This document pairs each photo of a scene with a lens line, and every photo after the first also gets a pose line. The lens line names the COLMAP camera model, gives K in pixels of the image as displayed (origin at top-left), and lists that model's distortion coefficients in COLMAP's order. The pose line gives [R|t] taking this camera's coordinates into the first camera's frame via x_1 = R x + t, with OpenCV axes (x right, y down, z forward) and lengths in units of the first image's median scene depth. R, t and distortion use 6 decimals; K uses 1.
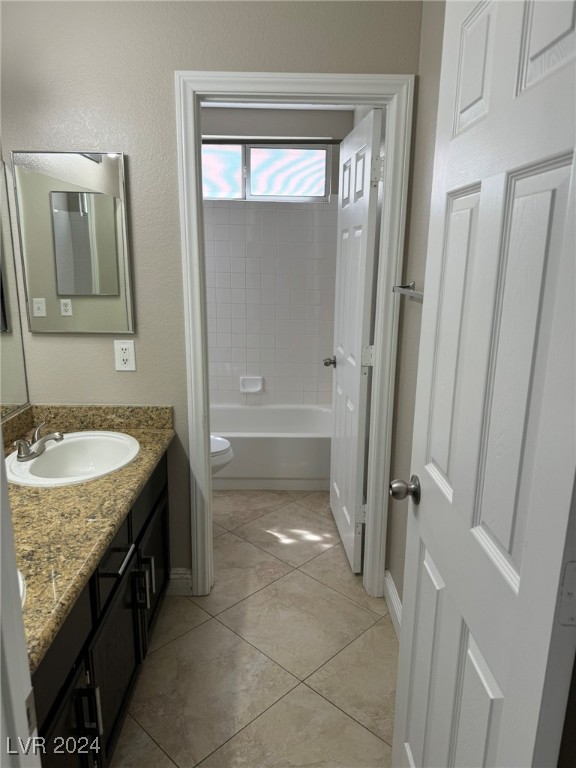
lens RADIAL K [[534.3, 0, 293.3], [0, 534.3, 380.6], [0, 0, 1]] dist [0.046269, -0.054243]
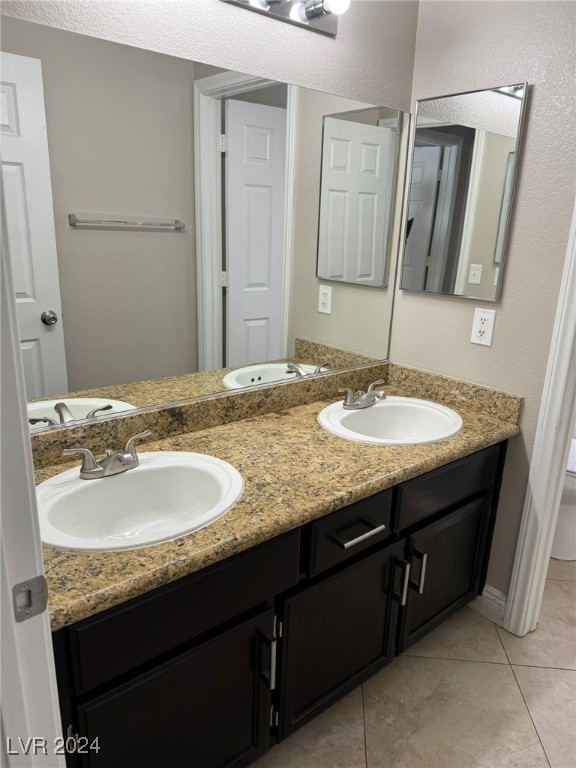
lens RADIAL K [[534.3, 0, 287.8], [0, 534.3, 384.0], [0, 0, 1]] dist [0.046269, -0.054243]
pose [[0.640479, 0.228211, -0.733284, 0.140285], [-0.204140, 0.971068, 0.123910, -0.000432], [0.740347, 0.070331, 0.668536, 0.193276]]
